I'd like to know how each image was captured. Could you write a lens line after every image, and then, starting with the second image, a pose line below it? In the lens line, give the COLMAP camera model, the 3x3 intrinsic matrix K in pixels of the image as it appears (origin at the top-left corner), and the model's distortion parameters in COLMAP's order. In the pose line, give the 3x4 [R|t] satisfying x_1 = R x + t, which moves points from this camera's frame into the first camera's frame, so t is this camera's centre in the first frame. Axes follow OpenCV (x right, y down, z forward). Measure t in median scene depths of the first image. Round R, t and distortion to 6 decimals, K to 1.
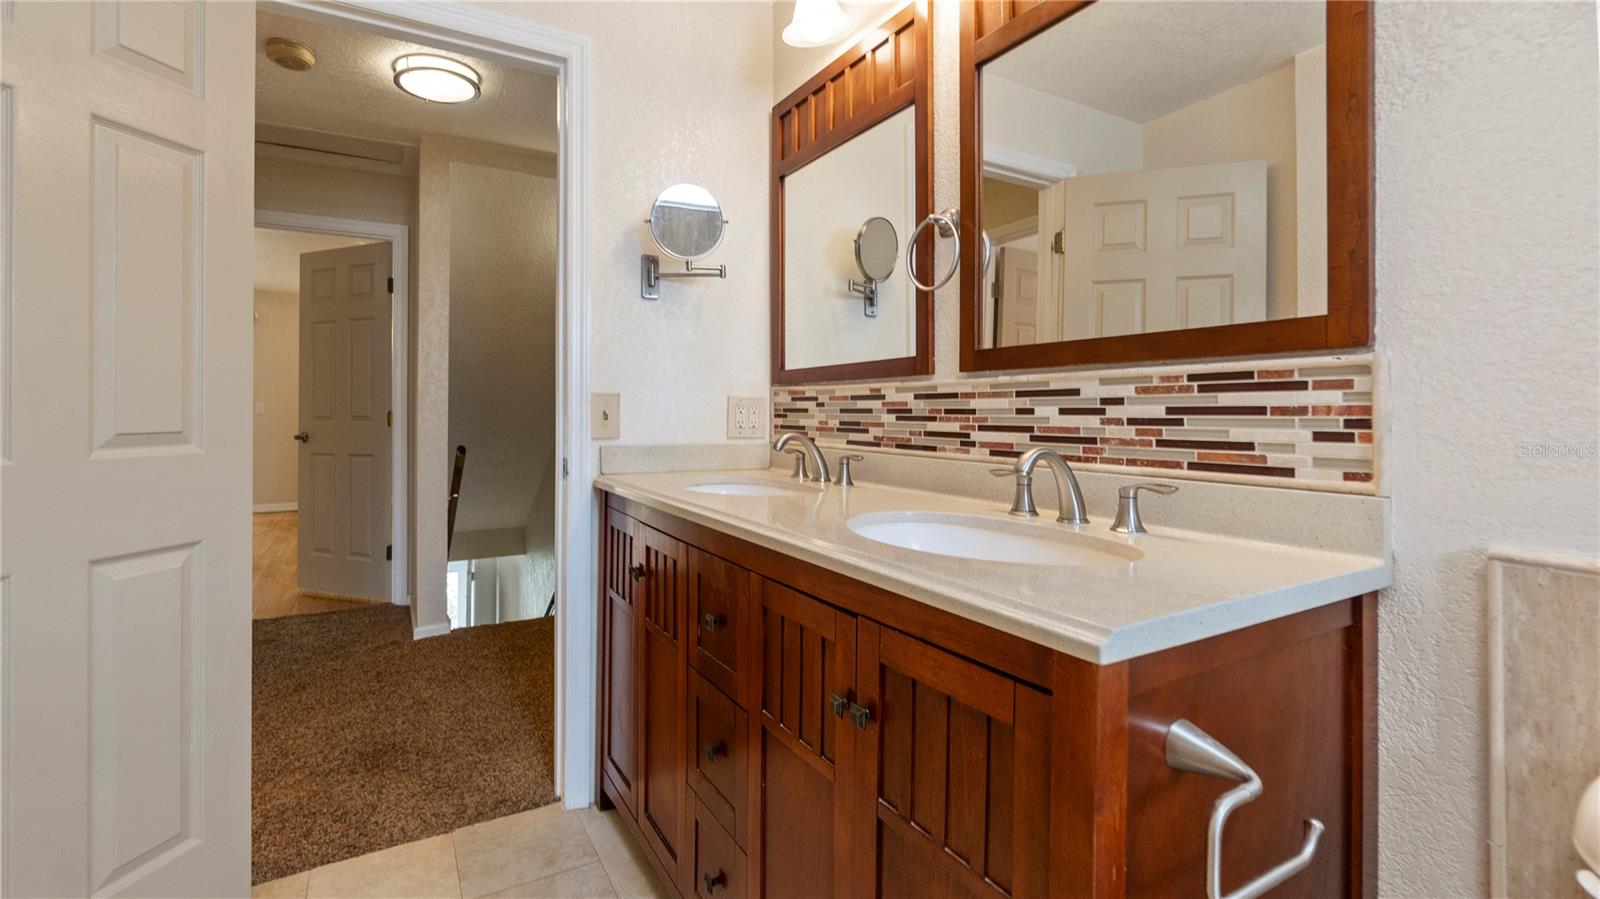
lens RADIAL K [[710.5, 0, 795.5], [0, 710.5, 409.1], [0, 0, 1]] dist [-0.000816, 0.000150]
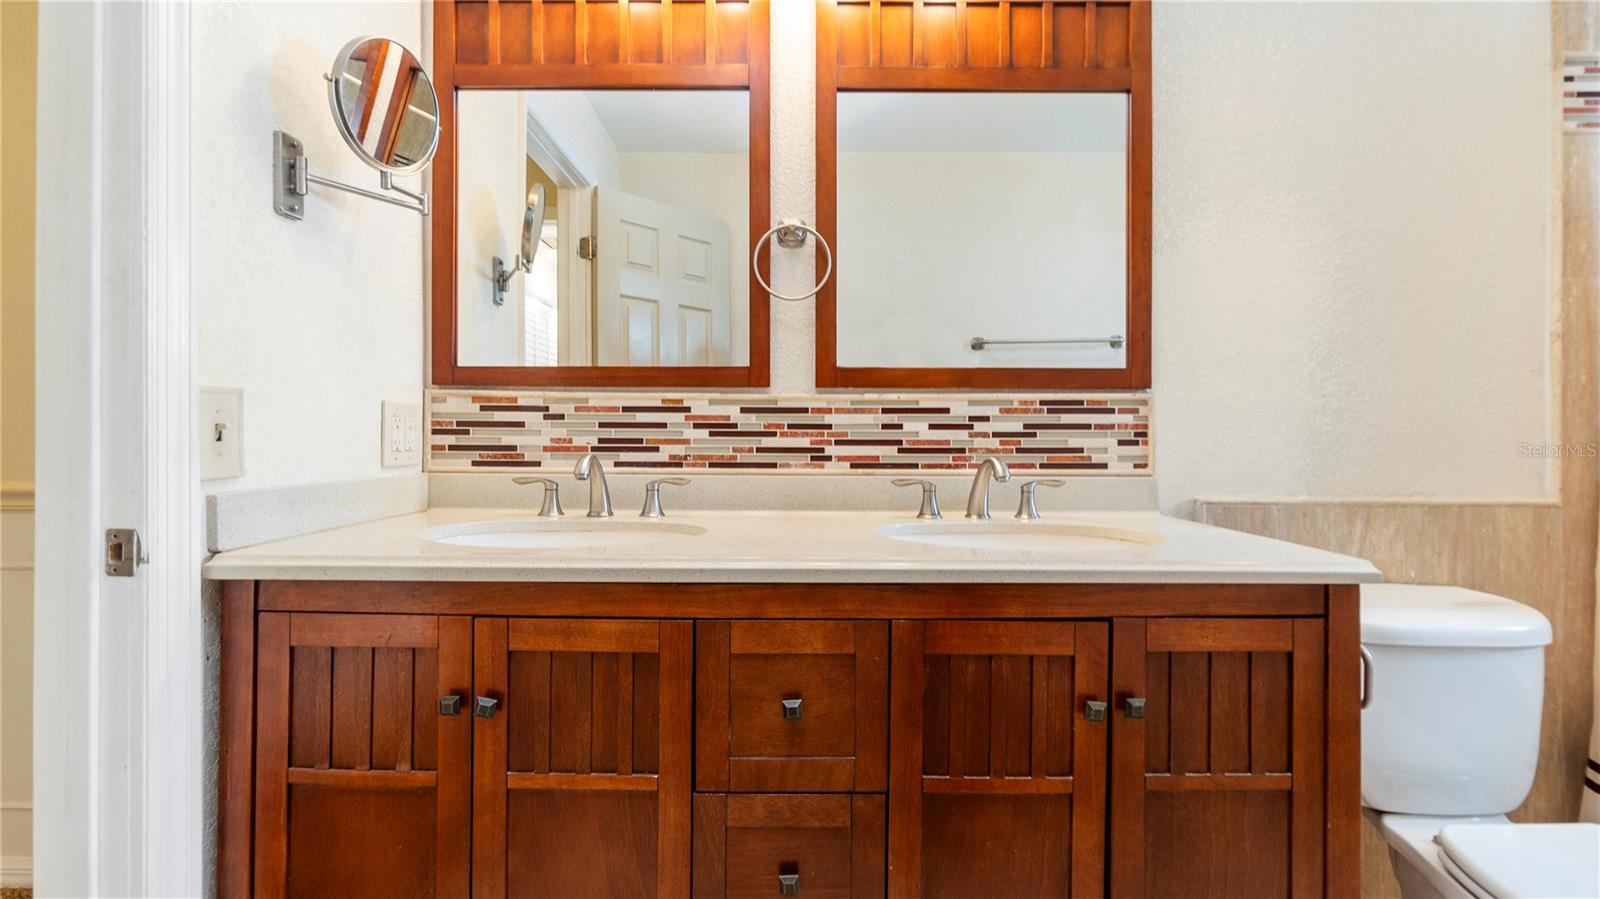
lens RADIAL K [[693.5, 0, 786.5], [0, 693.5, 436.4], [0, 0, 1]] dist [-0.003226, 0.001224]
pose [[0.500209, -0.010259, 0.865844, -0.682651], [-0.005329, 0.999874, 0.014926, 0.003190], [-0.865888, -0.012080, 0.500092, 0.586350]]
